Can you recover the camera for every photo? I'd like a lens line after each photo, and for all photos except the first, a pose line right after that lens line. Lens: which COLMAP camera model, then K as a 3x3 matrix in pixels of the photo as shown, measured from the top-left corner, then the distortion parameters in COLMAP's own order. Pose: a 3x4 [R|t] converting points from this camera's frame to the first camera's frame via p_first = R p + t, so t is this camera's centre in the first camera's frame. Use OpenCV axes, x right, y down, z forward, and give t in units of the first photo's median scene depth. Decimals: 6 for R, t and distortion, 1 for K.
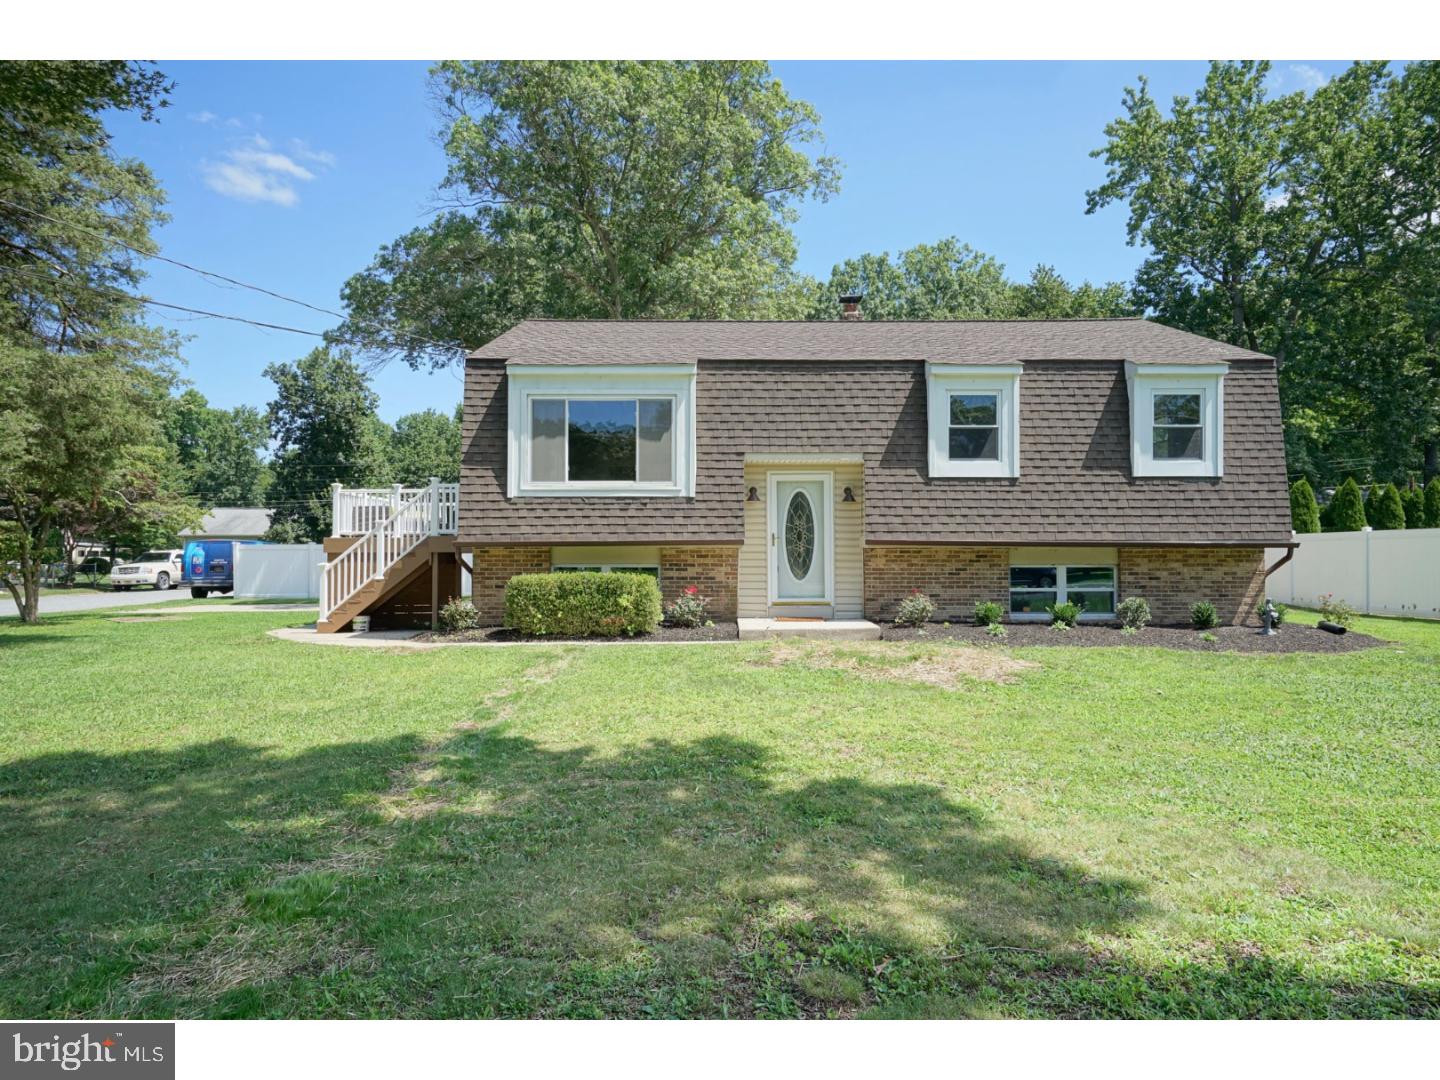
lens RADIAL K [[875.9, 0, 720.2], [0, 875.9, 538.0], [0, 0, 1]] dist [-0.006733, -0.002161]
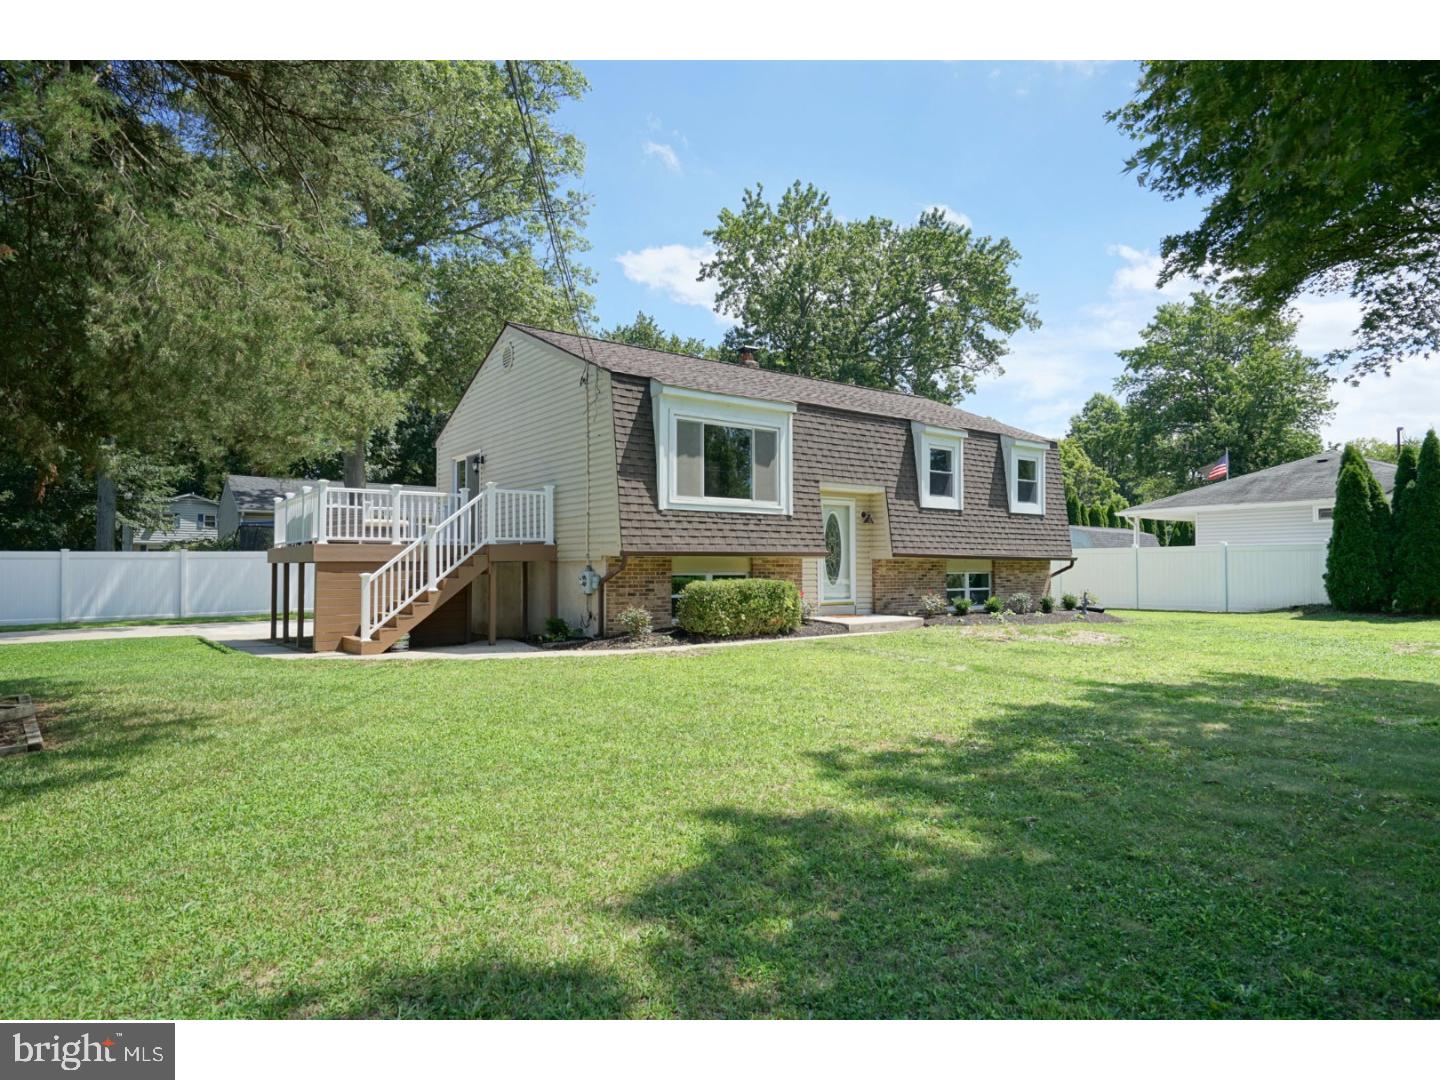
lens RADIAL K [[875.9, 0, 720.6], [0, 875.9, 549.3], [0, 0, 1]] dist [-0.006733, -0.002161]
pose [[0.790754, 0.012988, 0.611996, -0.828850], [-0.010576, 0.999916, -0.007555, 0.008971], [-0.612043, -0.000498, 0.790825, 0.117215]]
